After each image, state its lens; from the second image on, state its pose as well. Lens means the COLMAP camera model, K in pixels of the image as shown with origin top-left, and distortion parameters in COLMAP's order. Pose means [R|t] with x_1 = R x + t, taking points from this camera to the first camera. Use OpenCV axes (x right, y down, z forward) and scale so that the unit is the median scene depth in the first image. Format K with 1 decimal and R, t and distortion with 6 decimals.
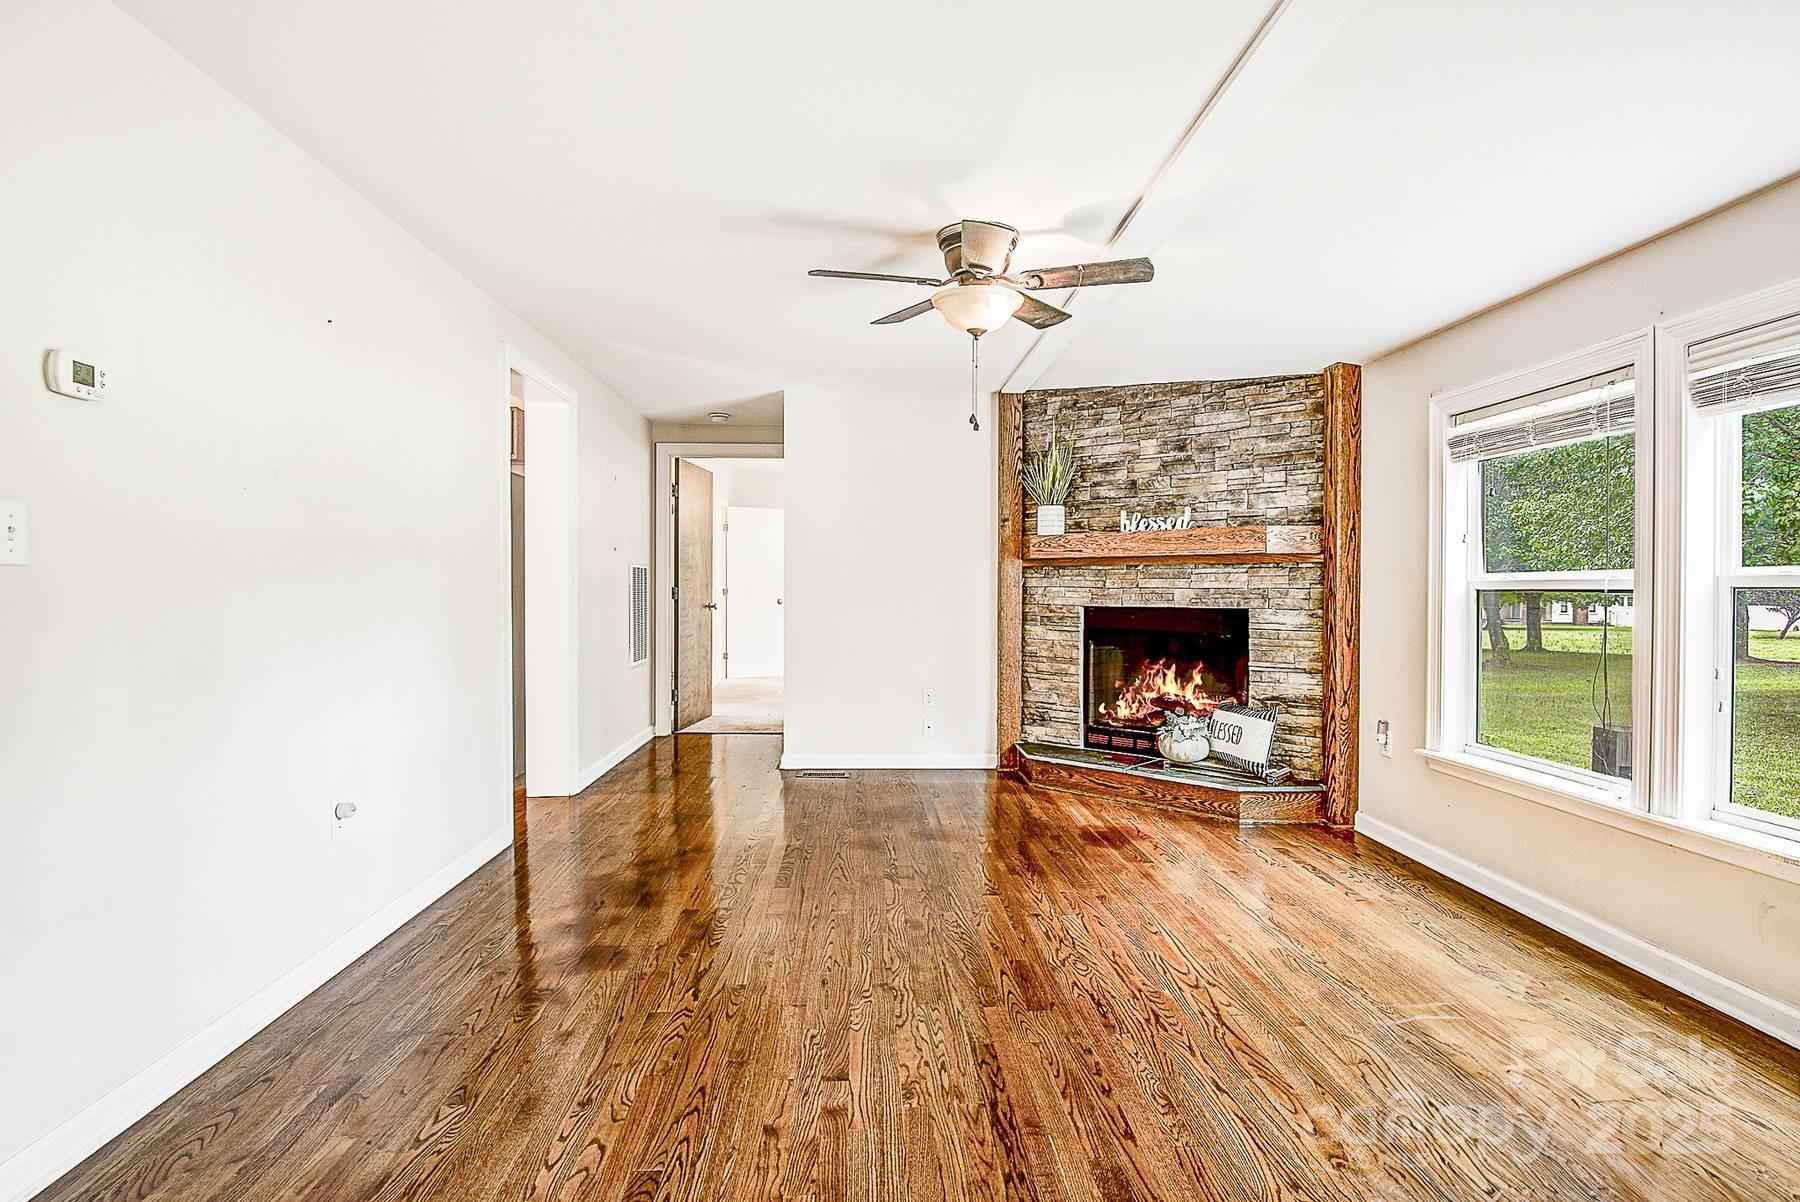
lens RADIAL K [[903.3, 0, 904.8], [0, 903.3, 593.6], [0, 0, 1]] dist [-0.016083, -0.000759]
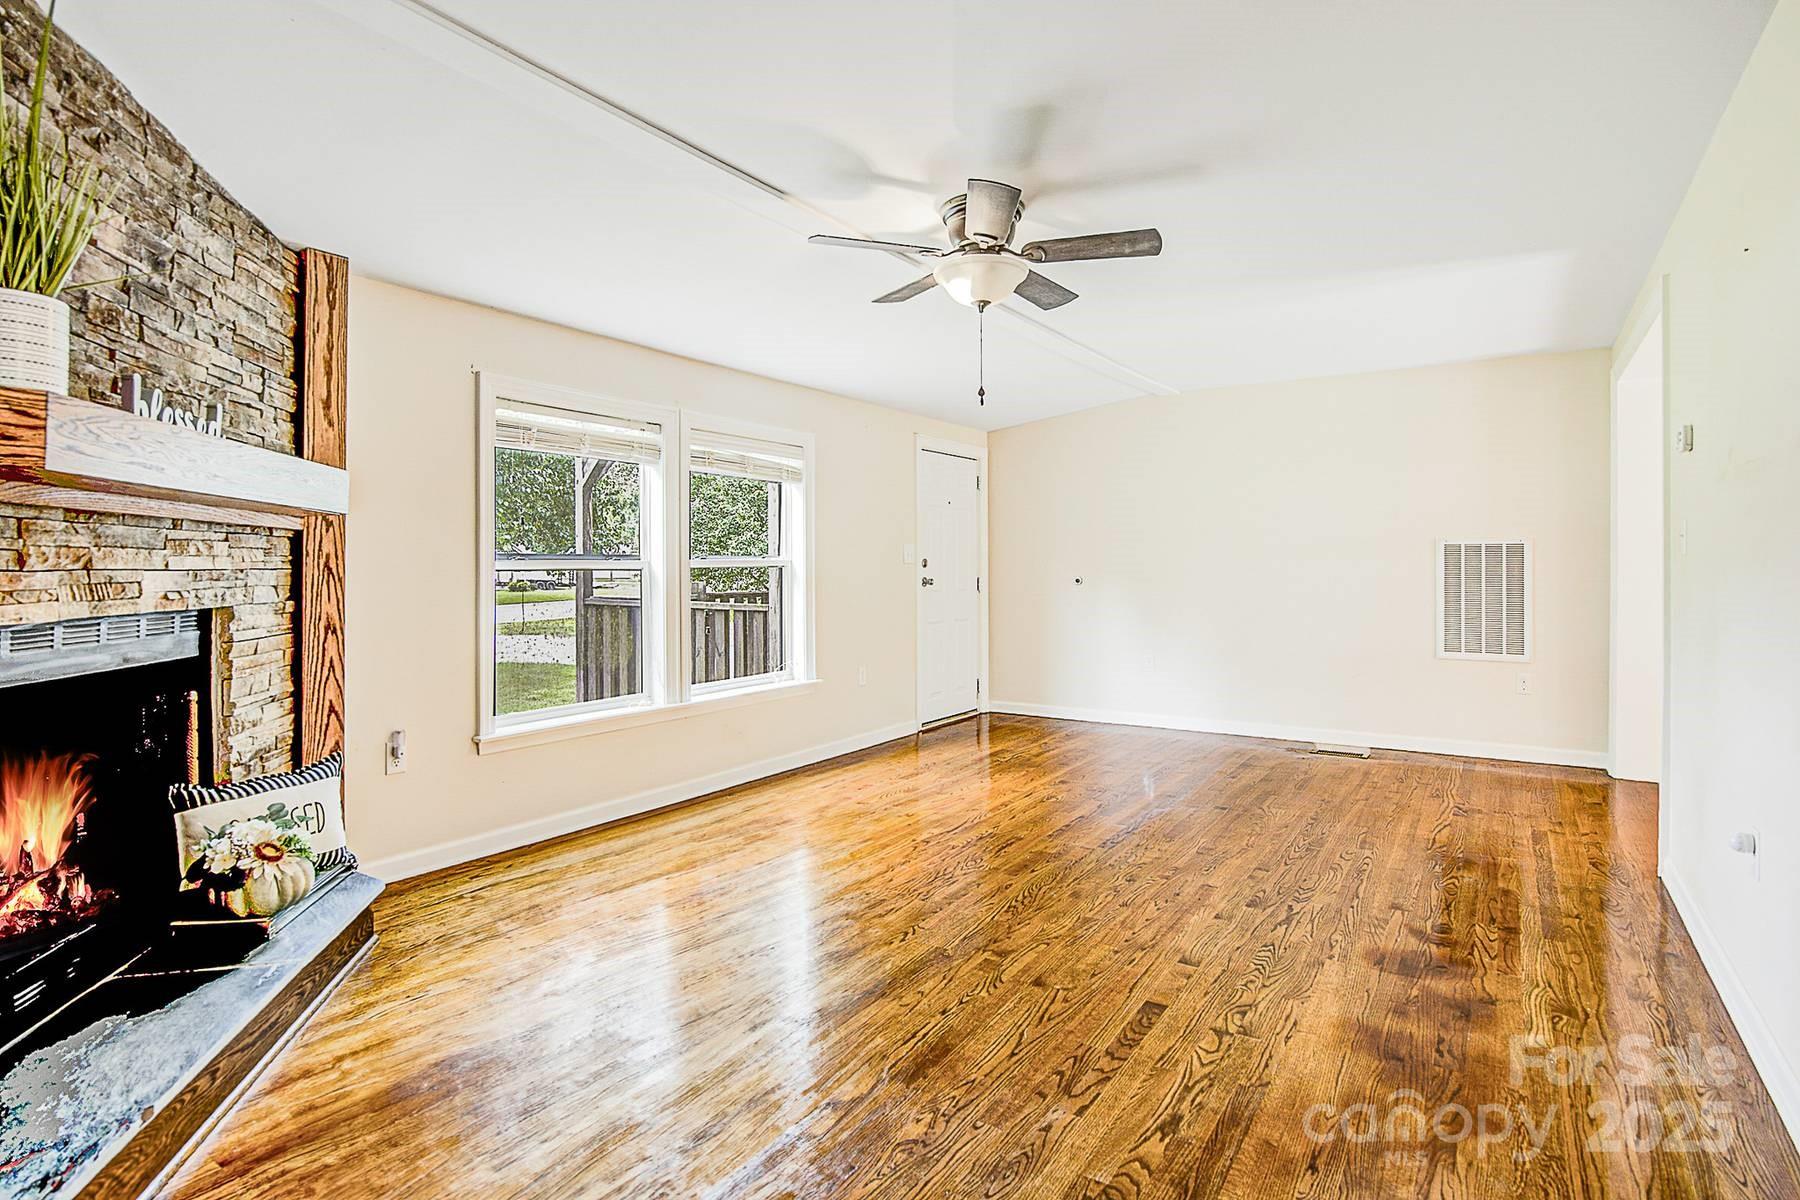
lens RADIAL K [[913.2, 0, 898.9], [0, 913.2, 563.2], [0, 0, 1]] dist [-0.012268, -0.000142]
pose [[-0.805095, 0.001289, 0.593145, -0.292998], [0.004250, 0.999985, 0.003595, -0.010514], [-0.593131, 0.005415, -0.805088, 1.255220]]
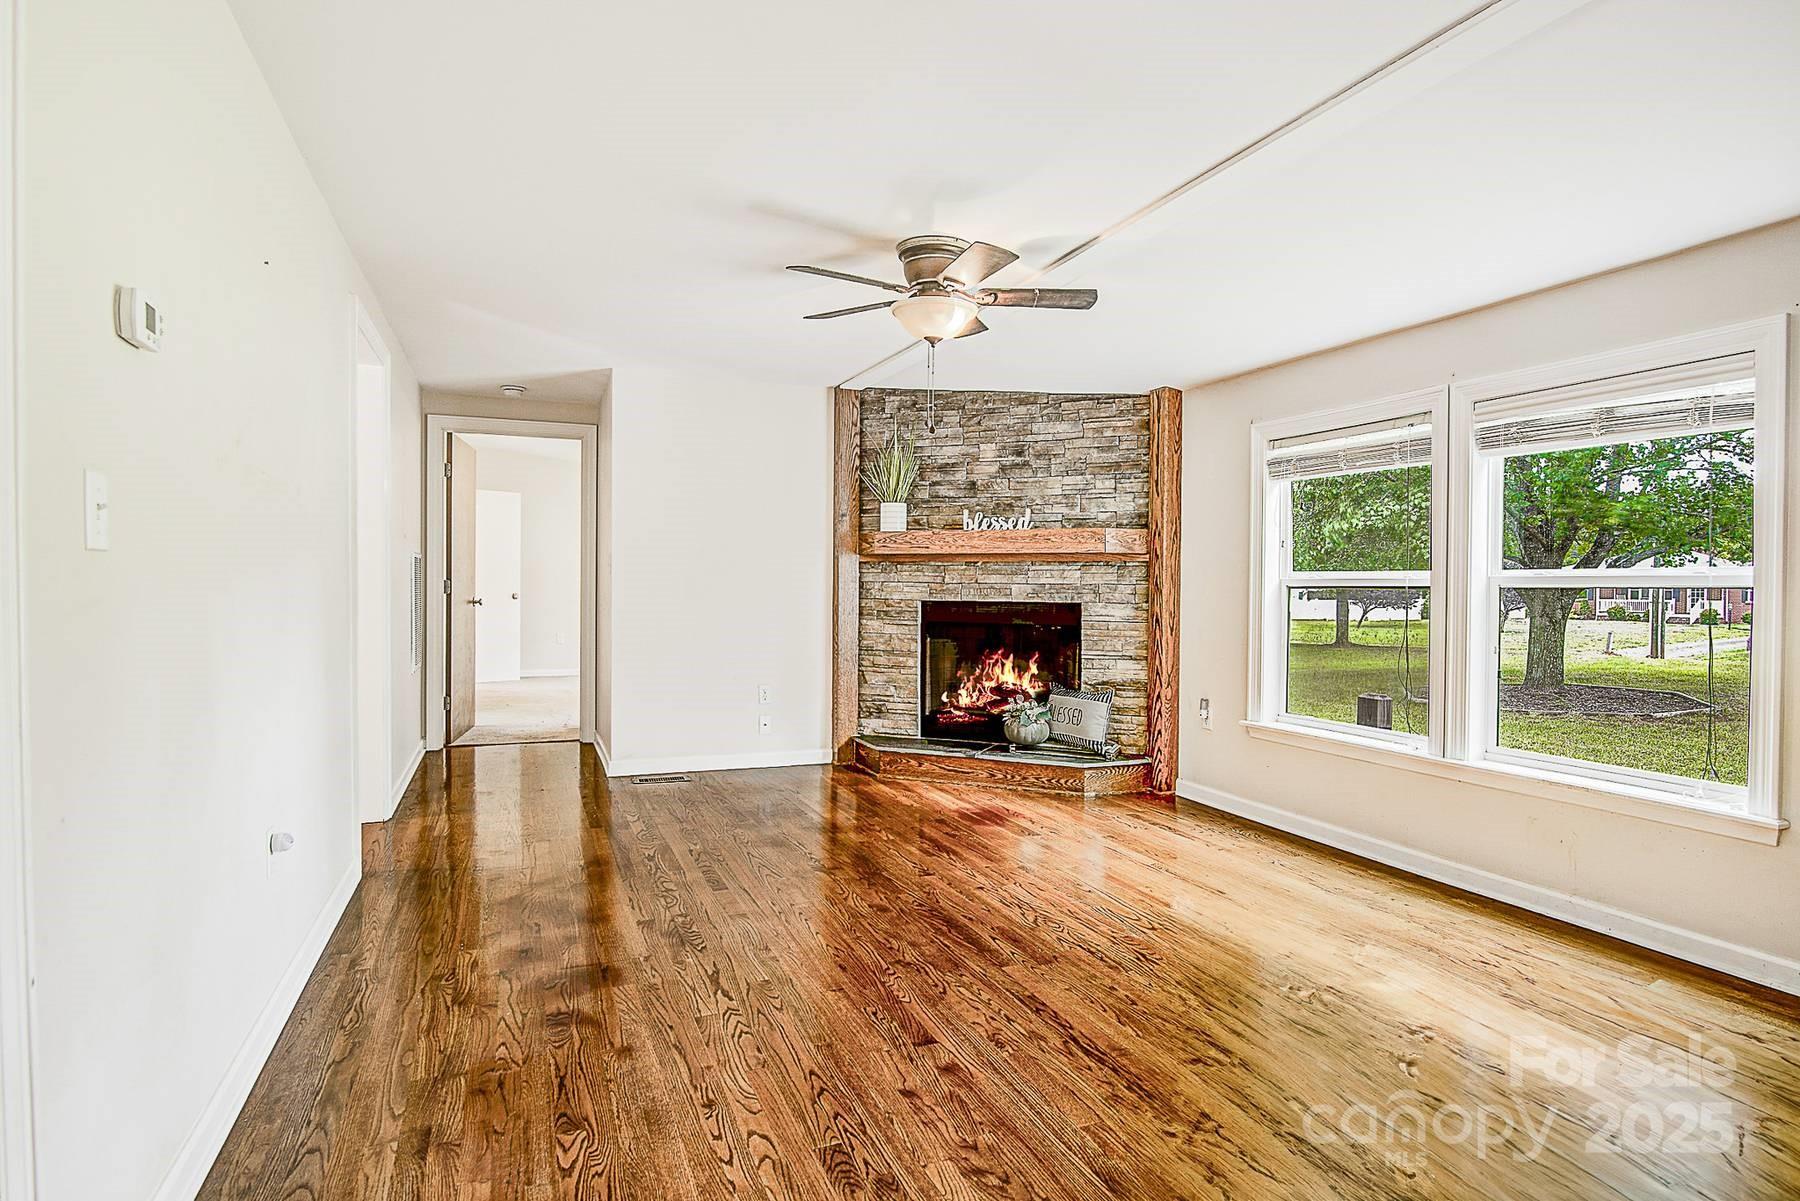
lens RADIAL K [[946.9, 0, 906.7], [0, 946.9, 593.5], [0, 0, 1]] dist [-0.009432, 0.000297]
pose [[0.941869, 0.000762, 0.335978, -0.217942], [-0.002573, 0.999984, 0.004944, 0.000367], [-0.335969, -0.005522, 0.941857, -0.020615]]
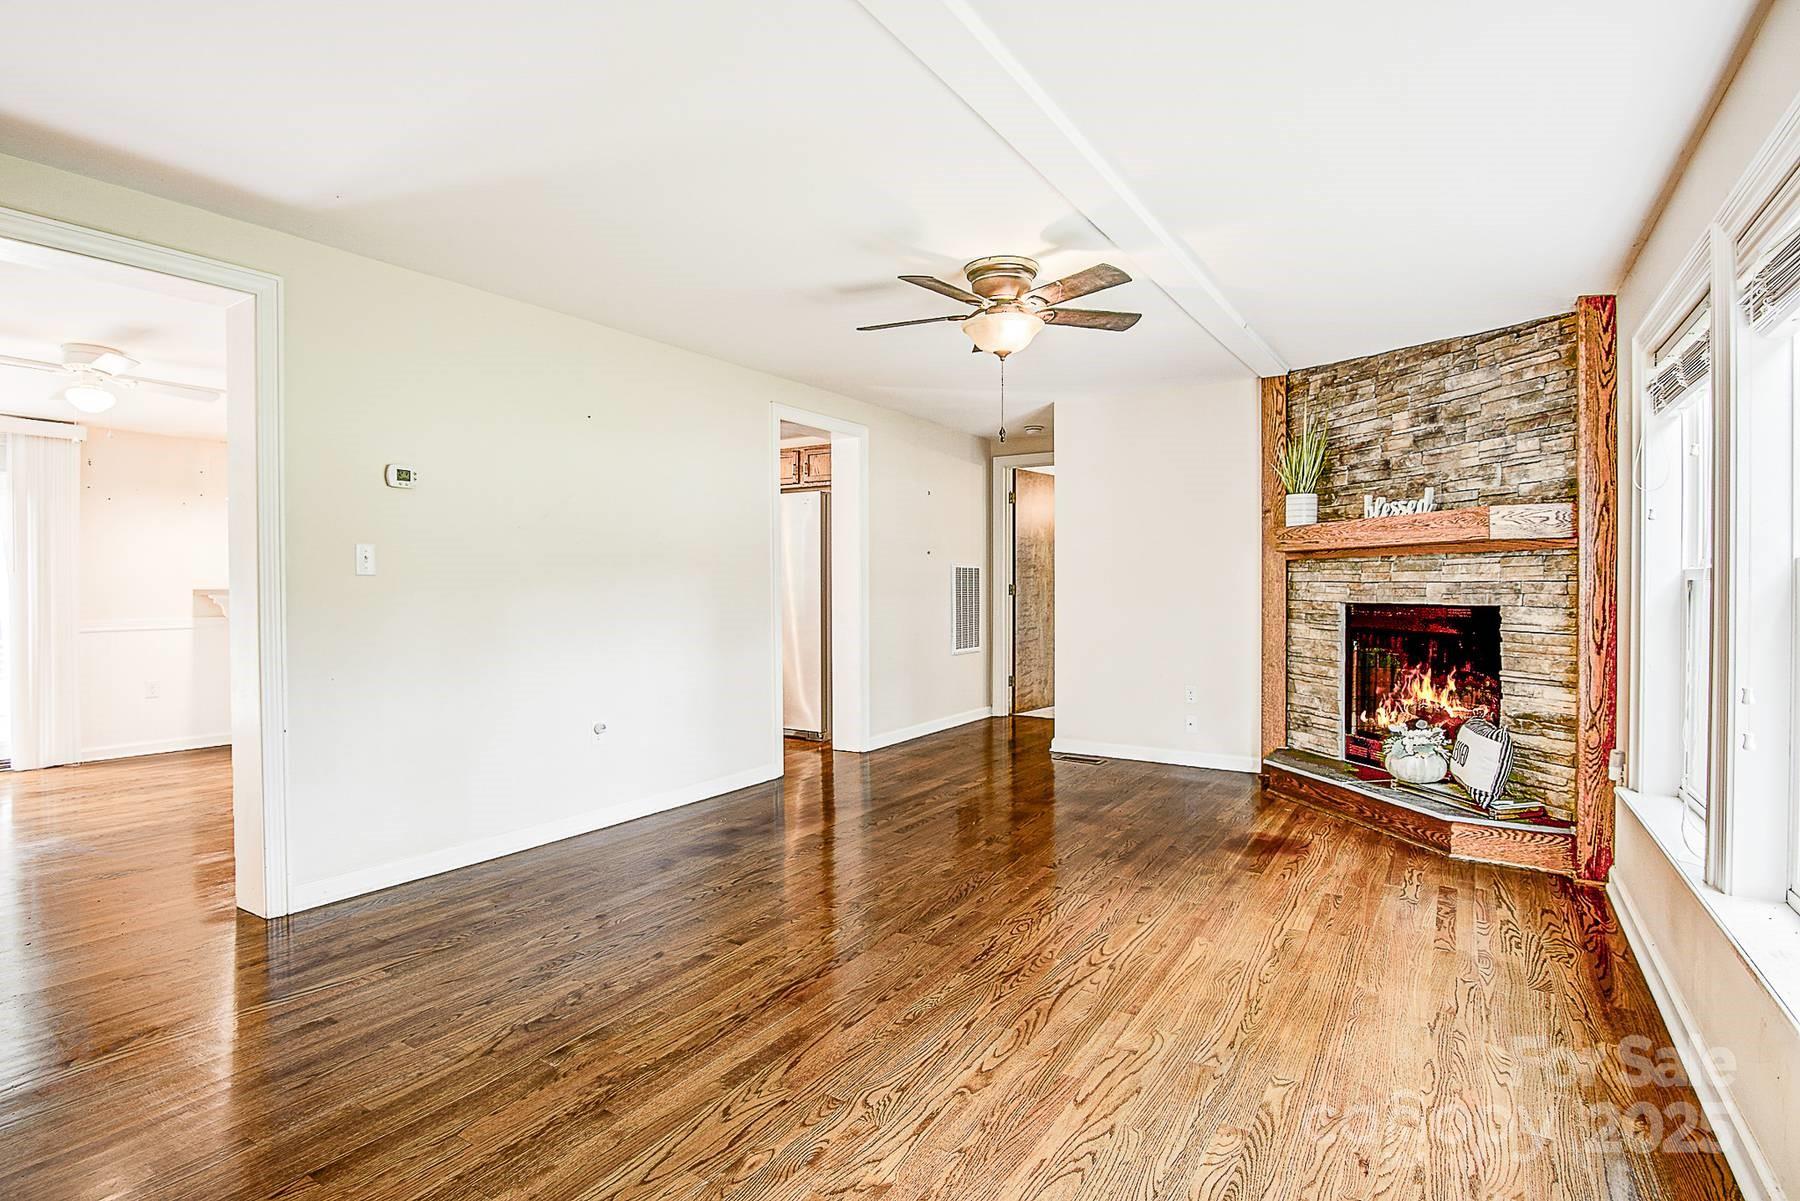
lens RADIAL K [[903.3, 0, 904.8], [0, 903.3, 593.1], [0, 0, 1]] dist [-0.016083, -0.000759]
pose [[0.819721, -0.000399, -0.572763, 0.421656], [0.001596, 0.999997, 0.001586, 0.002584], [0.572761, -0.002214, 0.819719, 0.011461]]
